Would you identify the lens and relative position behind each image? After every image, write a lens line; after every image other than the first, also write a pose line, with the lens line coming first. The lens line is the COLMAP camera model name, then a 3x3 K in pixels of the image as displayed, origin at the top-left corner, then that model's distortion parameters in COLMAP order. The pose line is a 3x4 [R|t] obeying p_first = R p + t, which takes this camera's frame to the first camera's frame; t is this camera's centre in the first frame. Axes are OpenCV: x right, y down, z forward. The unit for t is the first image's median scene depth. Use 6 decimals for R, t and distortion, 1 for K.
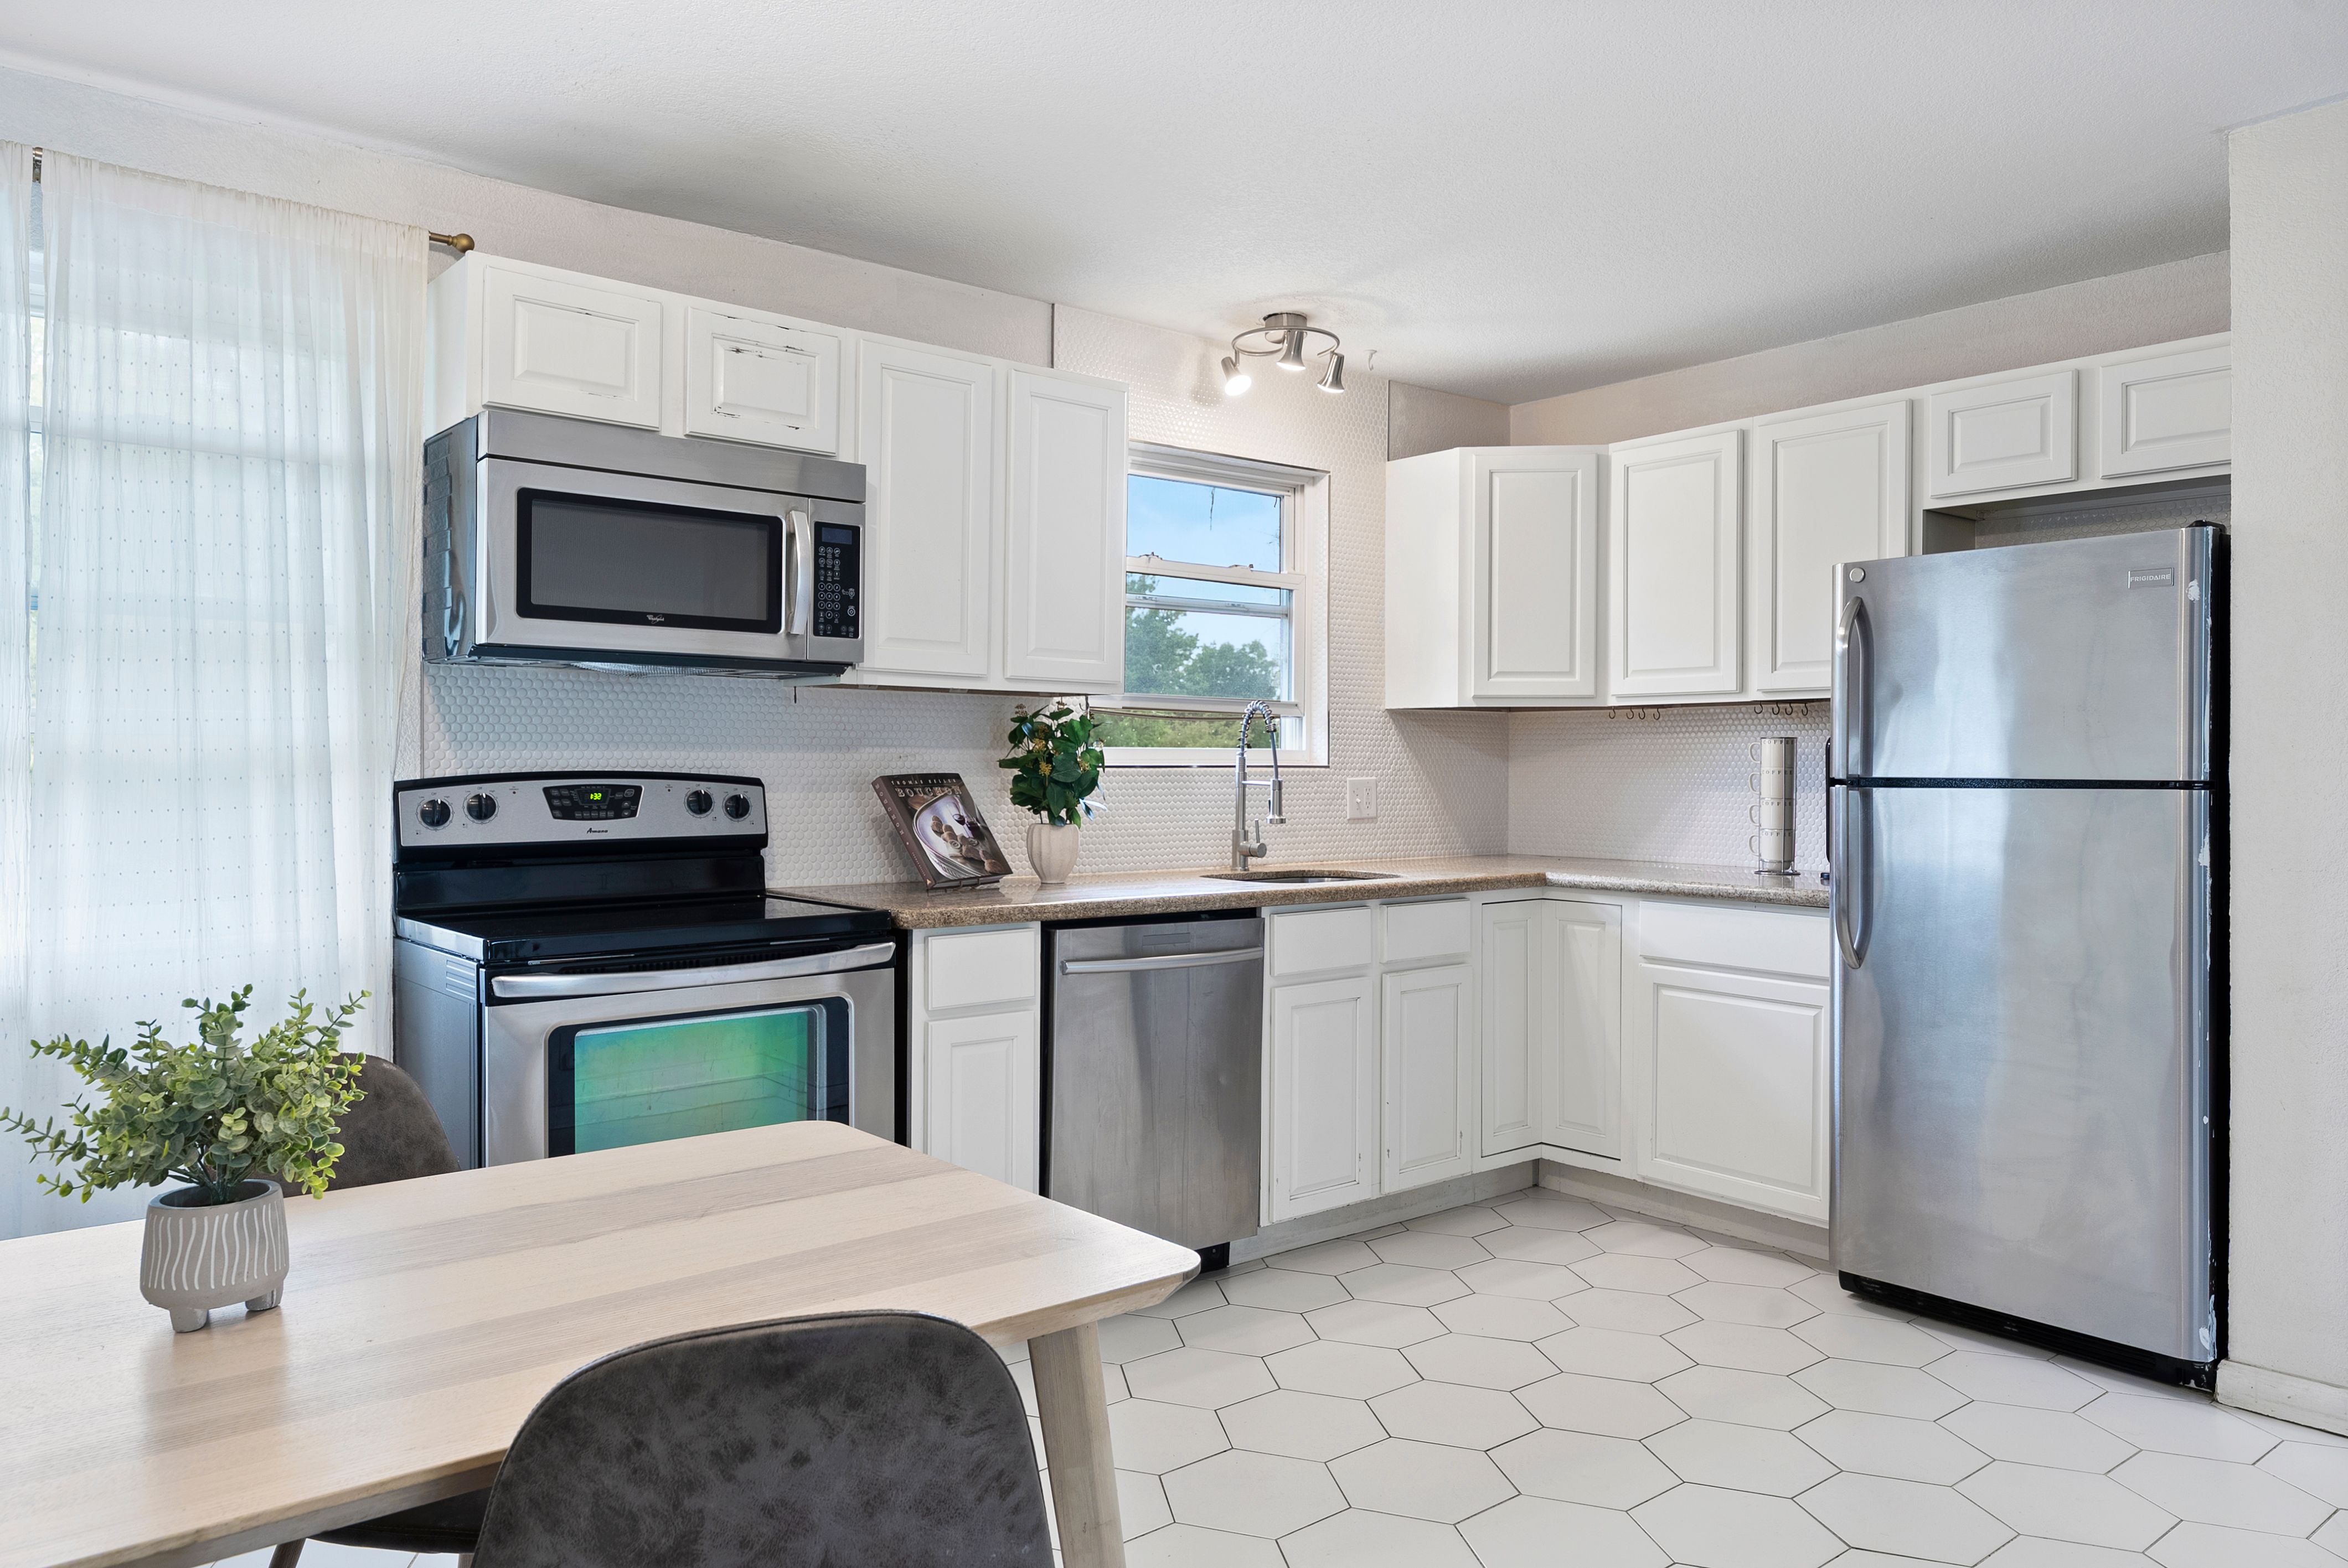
lens RADIAL K [[1577.9, 0, 1181.7], [0, 1577.9, 768.4], [0, 0, 1]] dist [0.001481, 0.003354]
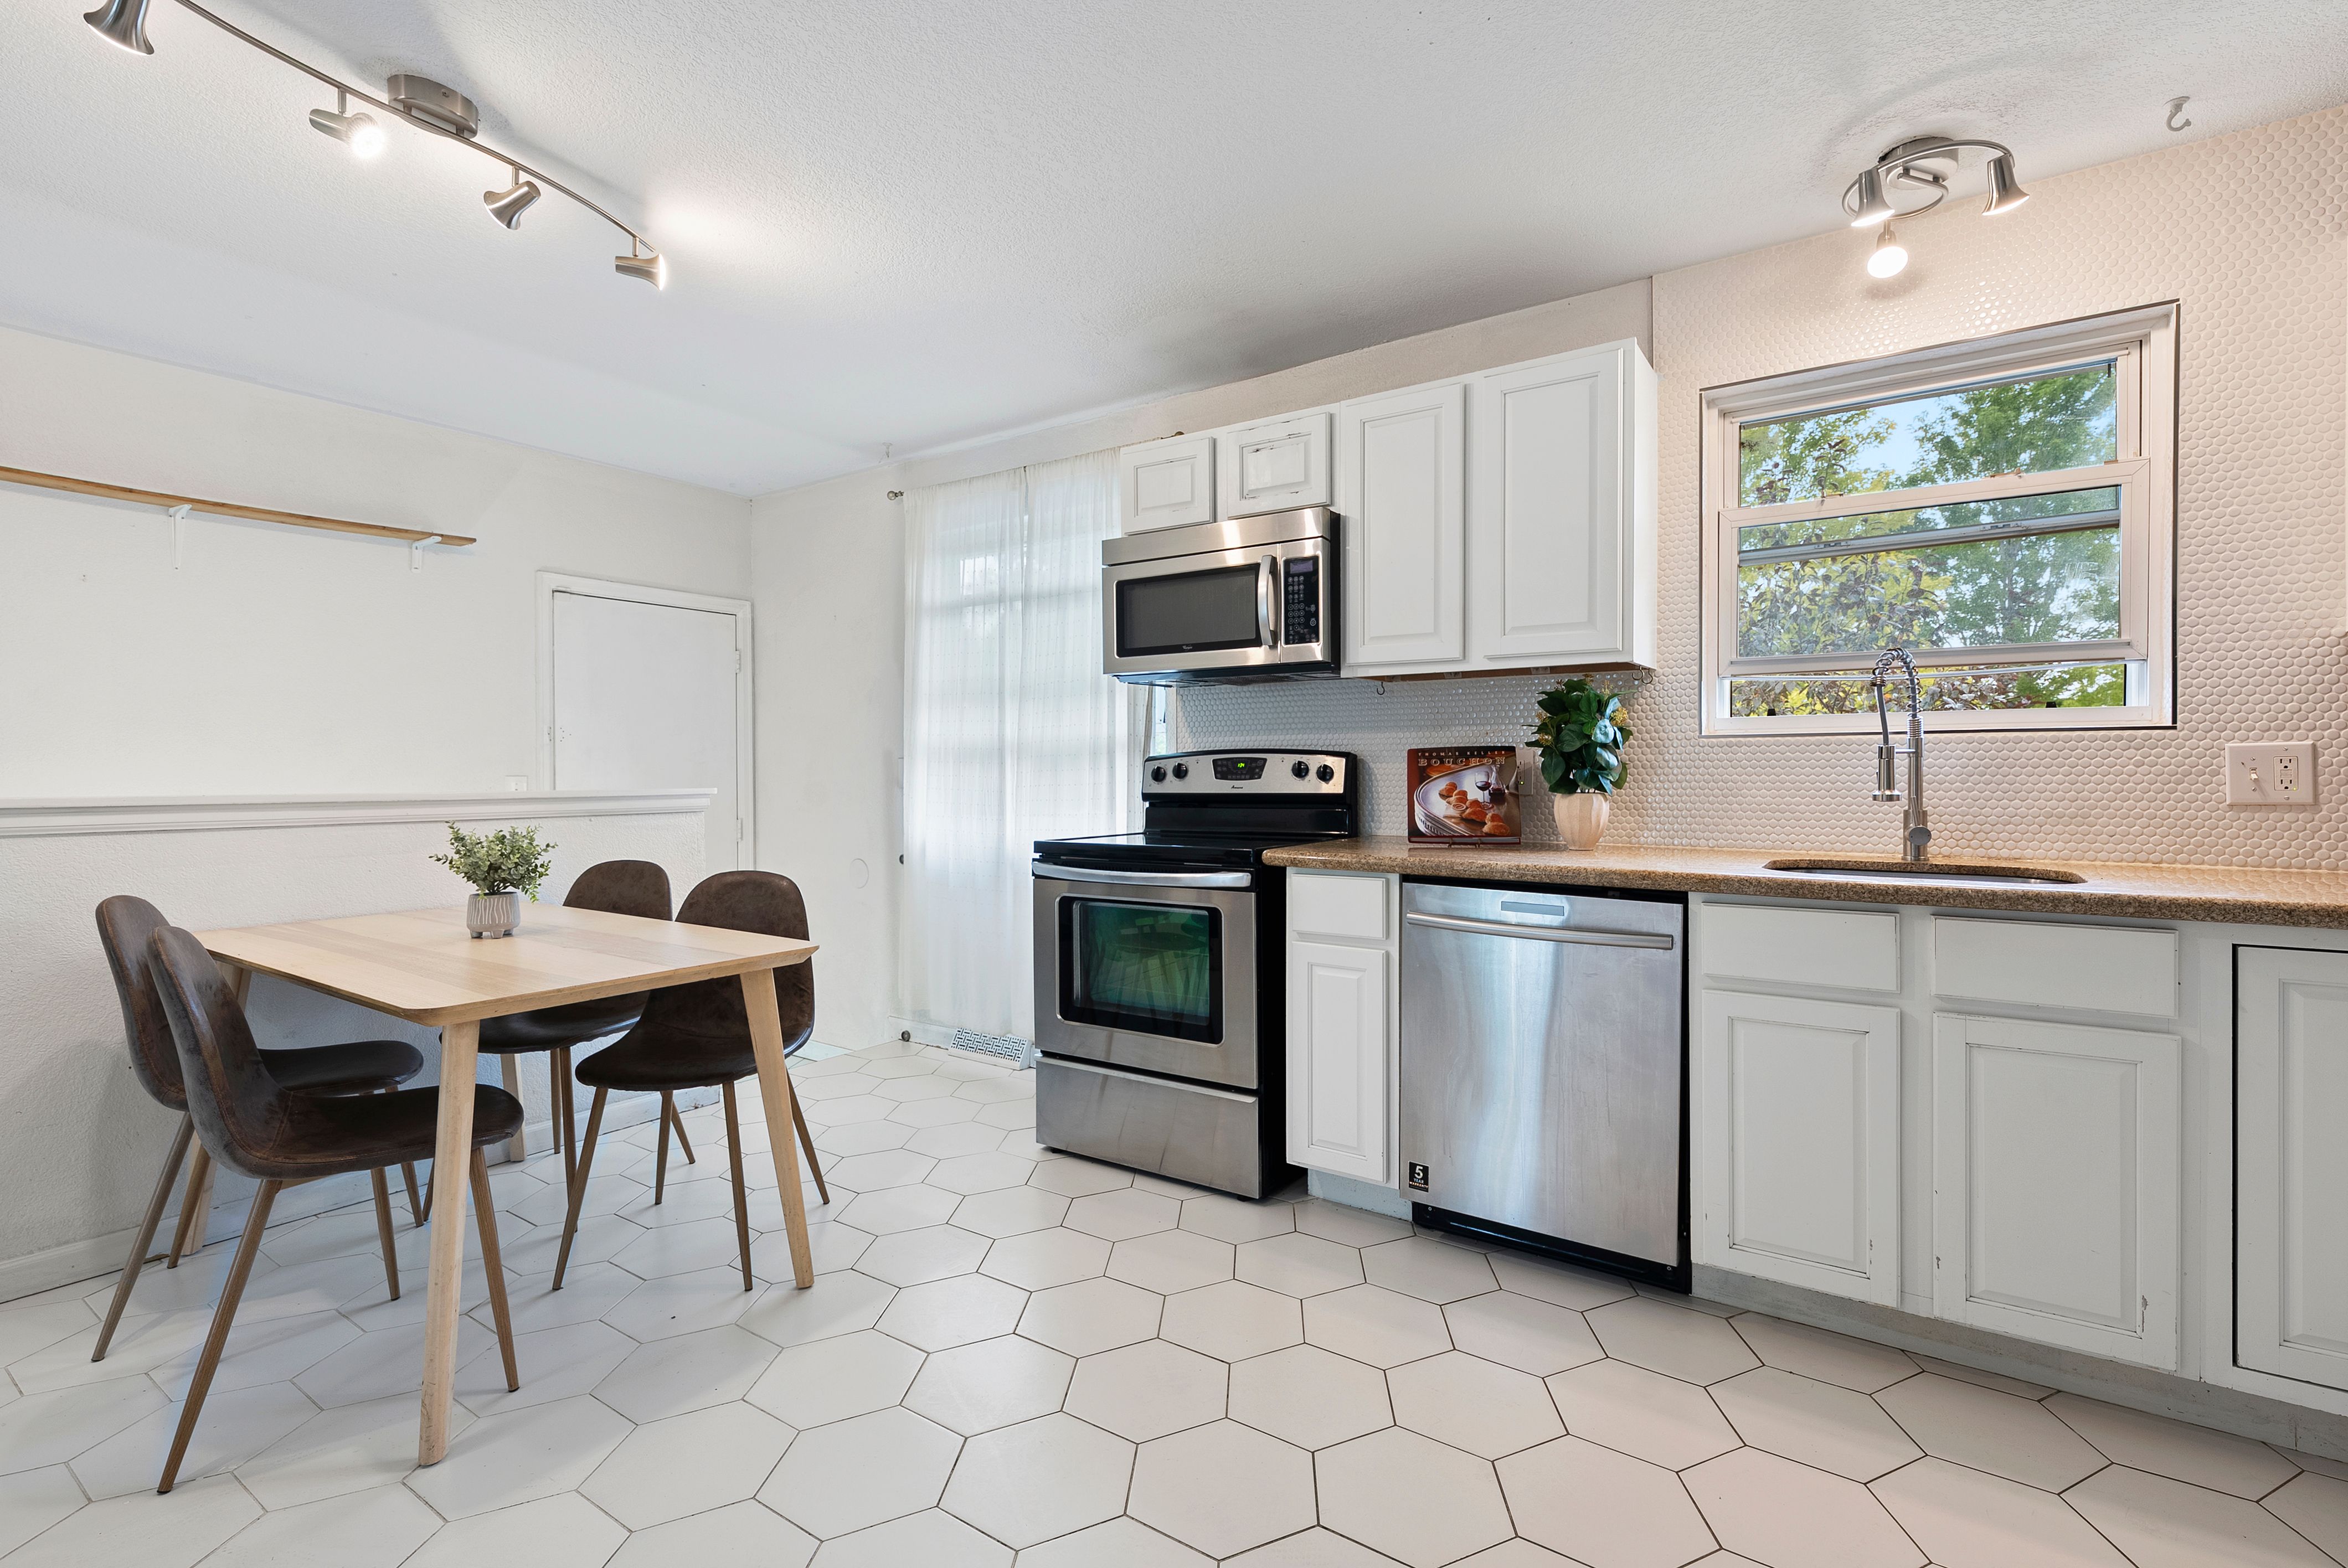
lens RADIAL K [[1059.4, 0, 1180.6], [0, 1059.4, 778.4], [0, 0, 1]] dist [0.001025, 0.000158]
pose [[0.277239, 0.005378, -0.960786, 0.545143], [0.004687, 0.999965, 0.006950, 0.020912], [0.960790, -0.006430, 0.277204, 0.587283]]
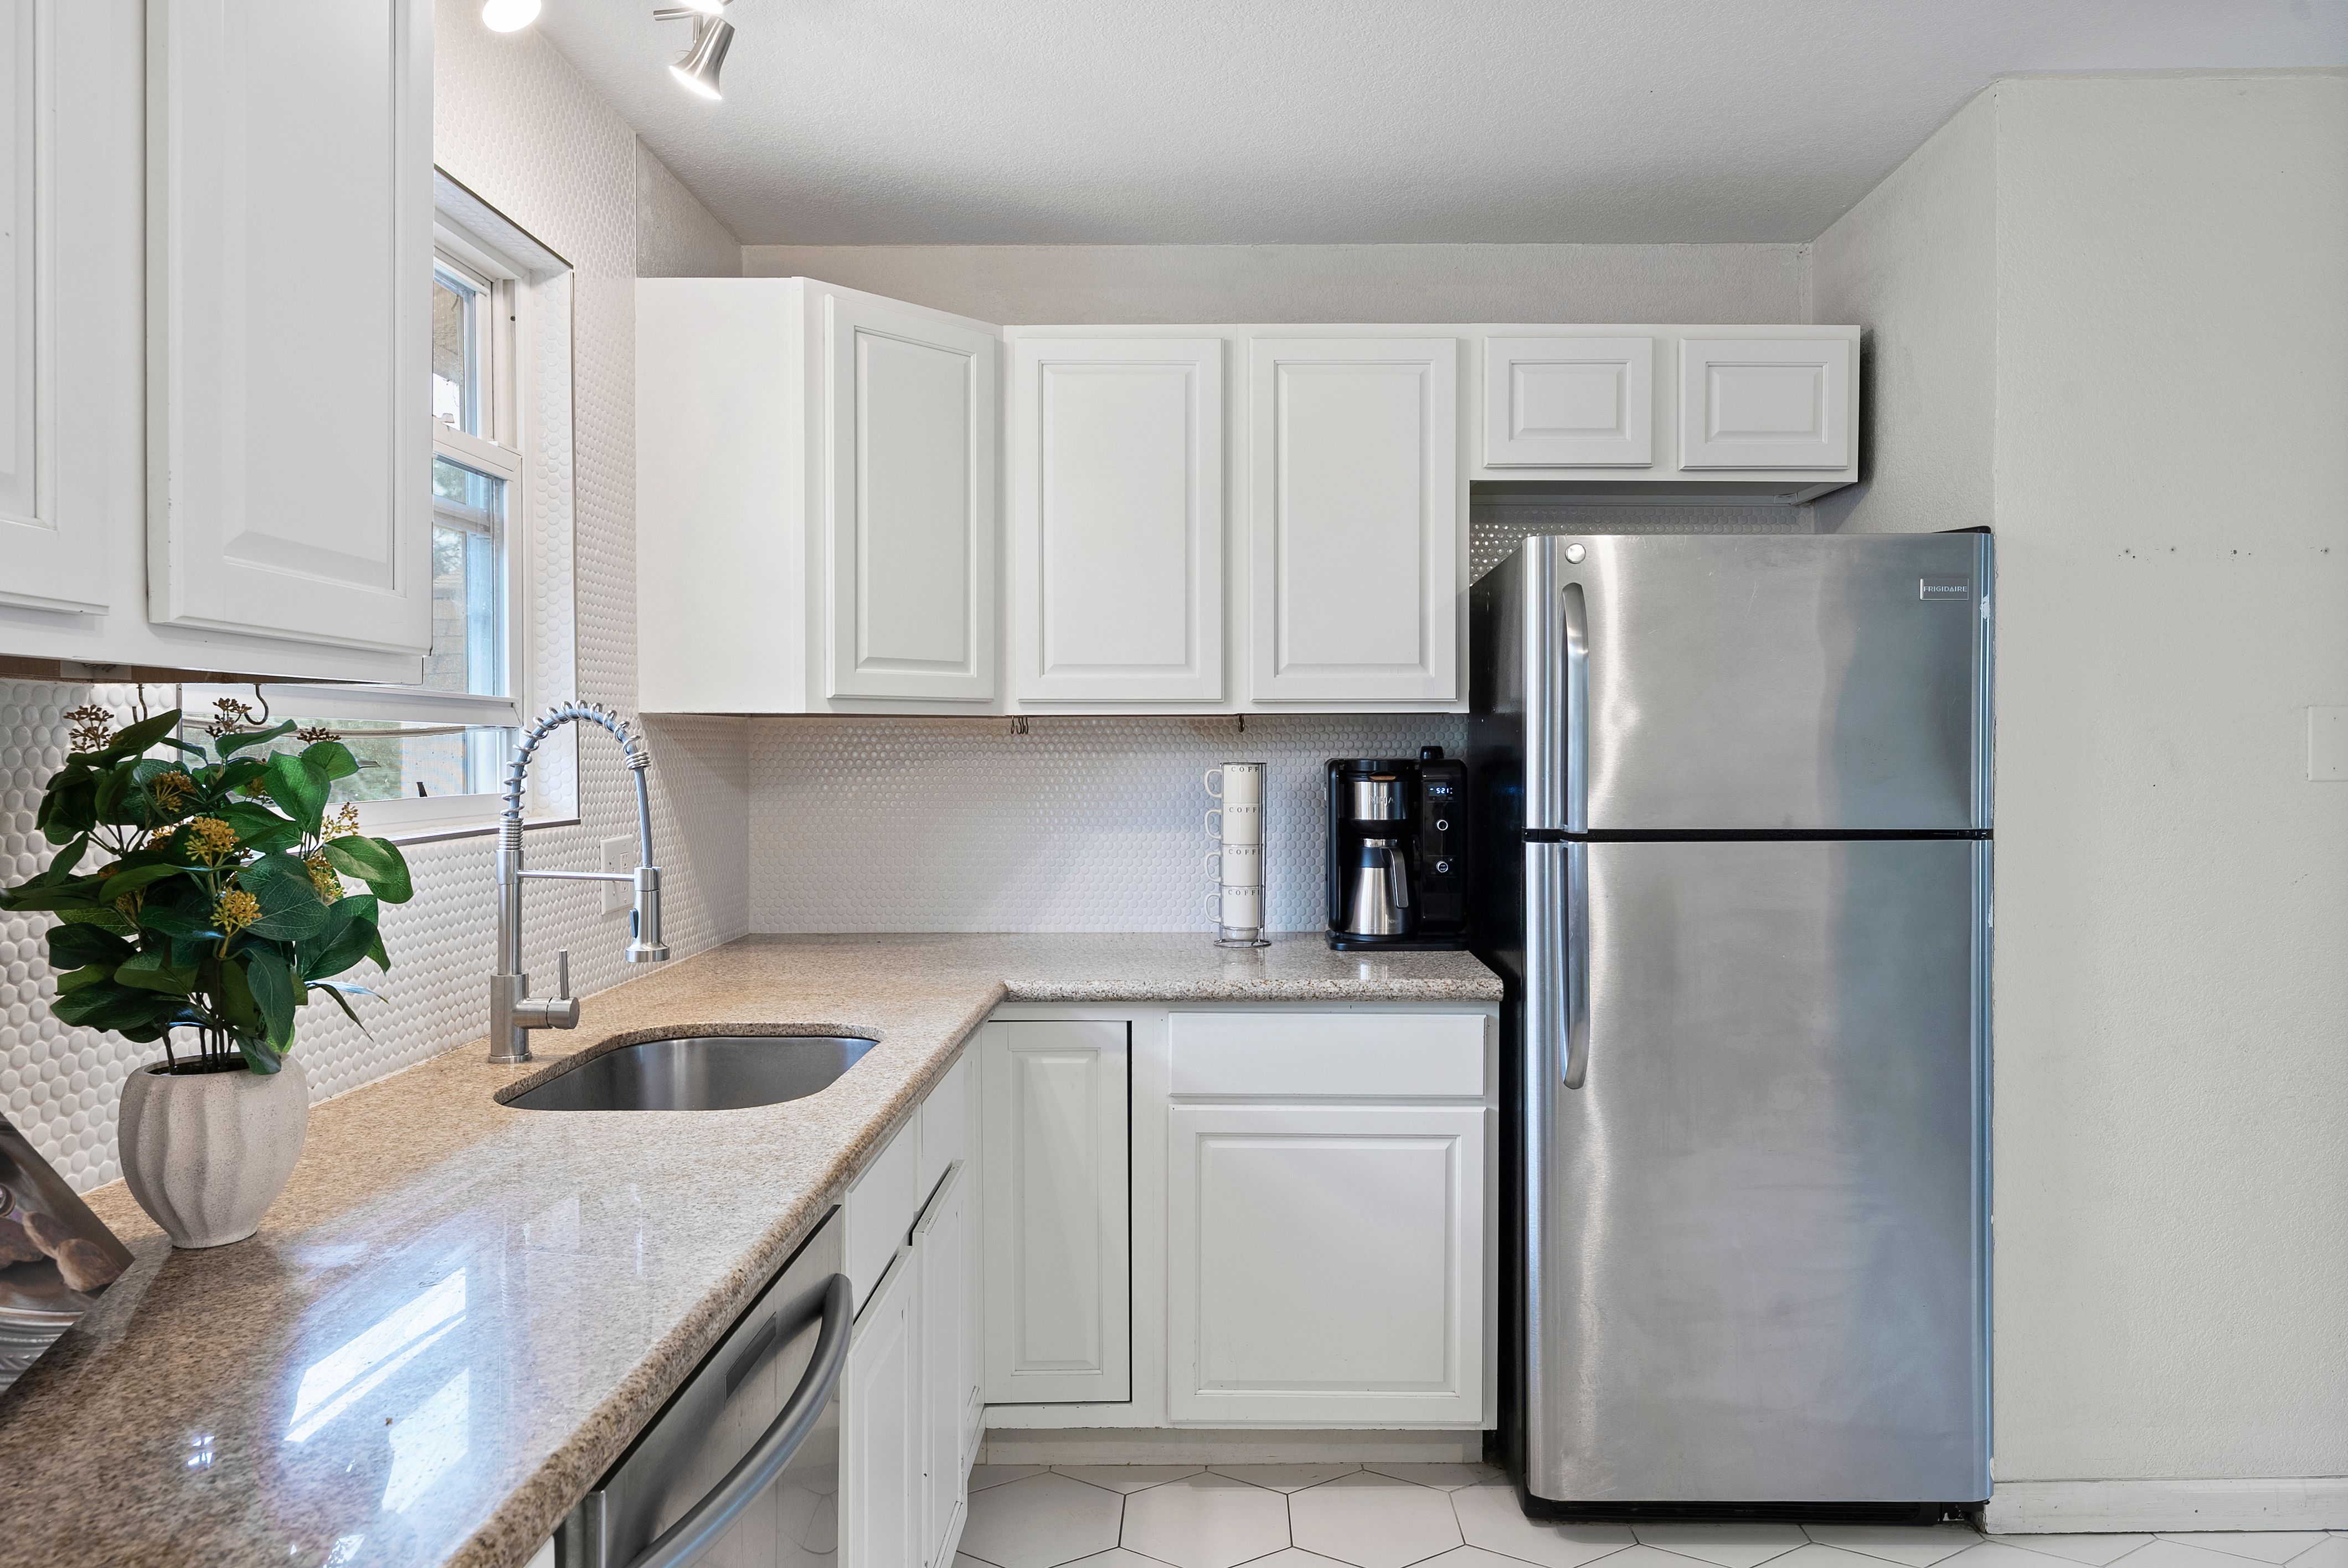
lens RADIAL K [[1470.2, 0, 1221.3], [0, 1470.2, 768.5], [0, 0, 1]] dist [0.014188, -0.010426]
pose [[0.633600, -0.017061, 0.773472, -0.200661], [0.006217, 0.999837, 0.016961, -0.034021], [-0.773636, -0.005938, 0.633603, 0.670625]]
